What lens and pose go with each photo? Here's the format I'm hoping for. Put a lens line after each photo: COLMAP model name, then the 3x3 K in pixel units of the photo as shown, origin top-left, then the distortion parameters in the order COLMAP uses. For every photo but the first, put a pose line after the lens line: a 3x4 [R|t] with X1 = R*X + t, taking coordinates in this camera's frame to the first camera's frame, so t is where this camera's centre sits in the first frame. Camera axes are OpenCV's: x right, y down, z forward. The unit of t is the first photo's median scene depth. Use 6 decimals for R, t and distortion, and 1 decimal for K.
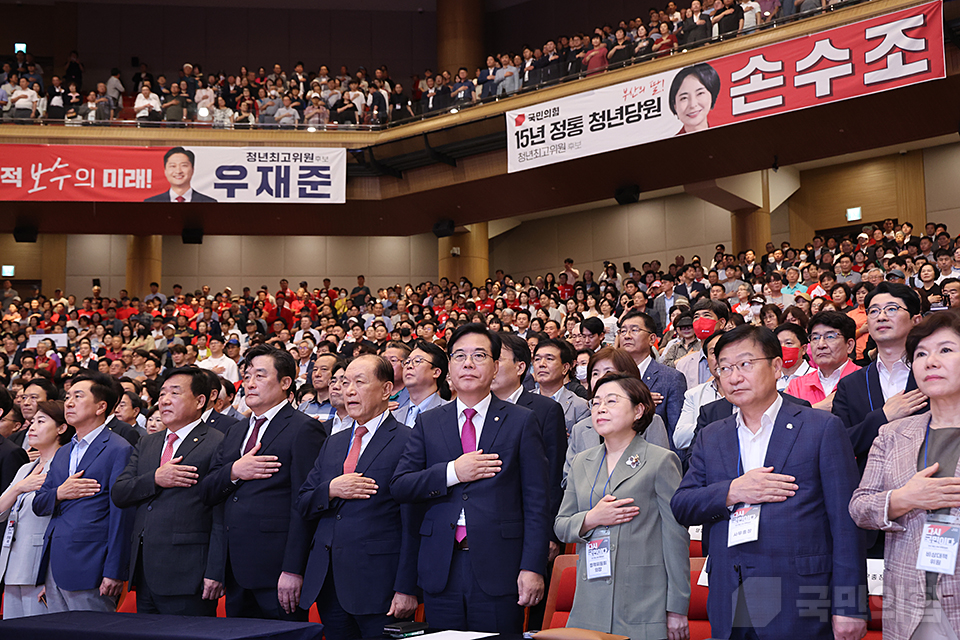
lens RADIAL K [[1238.5, 0, 480.0], [0, 1238.5, 320.0], [0, 0, 1]] dist [0.080360, 0.472298]
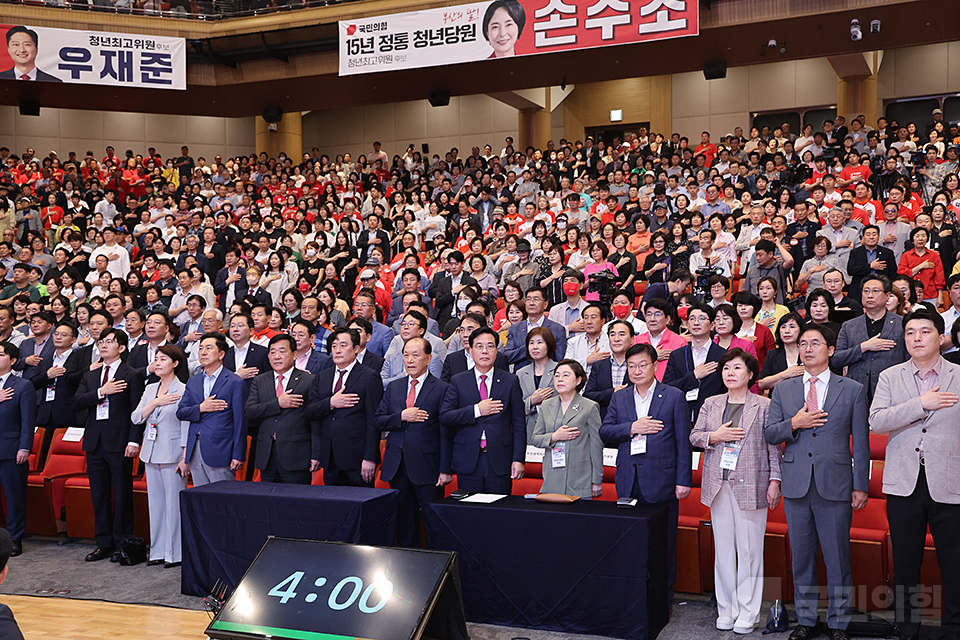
lens RADIAL K [[1203.0, 0, 480.0], [0, 1203.0, 320.0], [0, 0, 1]] dist [0.196098, 0.010477]
pose [[0.978340, 0.006087, 0.206913, -0.334644], [-0.035363, 0.989789, 0.138085, -0.222833], [-0.203960, -0.142411, 0.968566, -0.622822]]
